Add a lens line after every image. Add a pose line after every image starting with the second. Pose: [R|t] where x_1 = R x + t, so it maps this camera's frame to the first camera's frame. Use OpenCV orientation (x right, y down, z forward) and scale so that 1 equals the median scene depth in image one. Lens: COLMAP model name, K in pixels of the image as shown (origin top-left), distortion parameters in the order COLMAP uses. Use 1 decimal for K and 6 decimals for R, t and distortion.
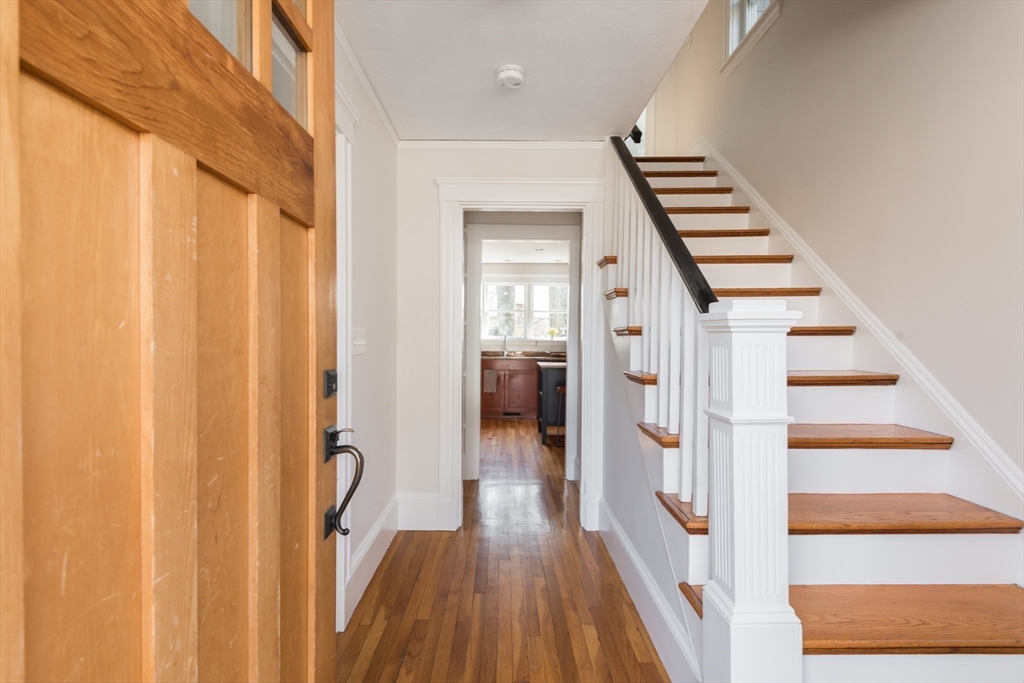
lens RADIAL K [[514.3, 0, 512.0], [0, 514.3, 341.5], [0, 0, 1]] dist [-0.000515, -0.000108]
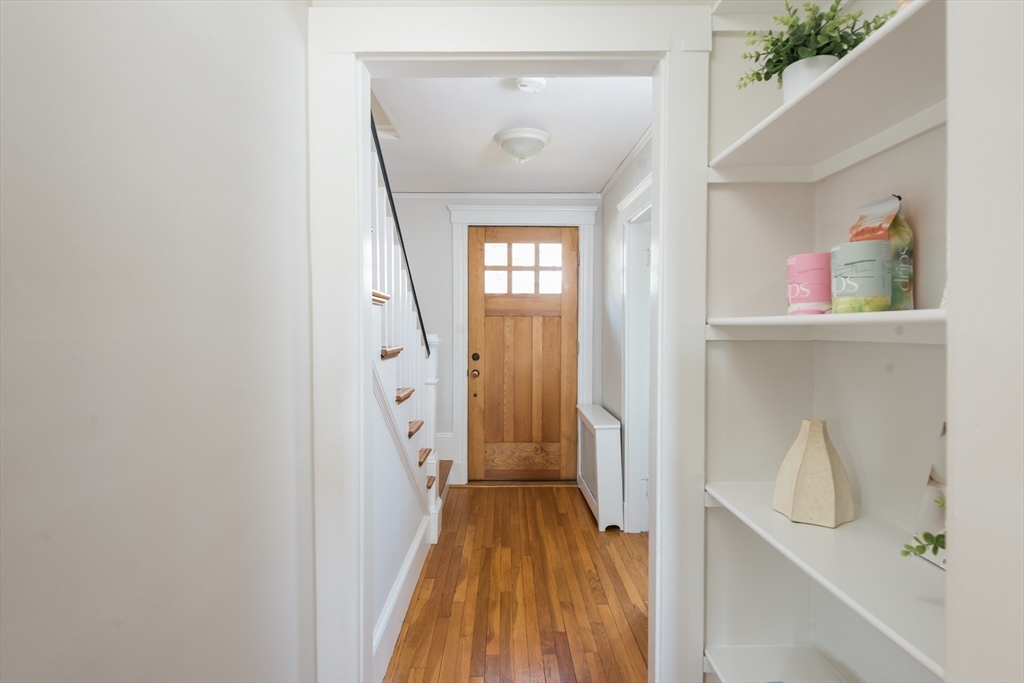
lens RADIAL K [[519.9, 0, 512.0], [0, 519.9, 341.5], [0, 0, 1]] dist [-0.000232, -0.019471]
pose [[-0.999988, -0.004766, 0.001245, 0.028379], [-0.004721, 0.999405, 0.034155, -0.078932], [-0.001407, 0.034149, -0.999416, 2.172468]]
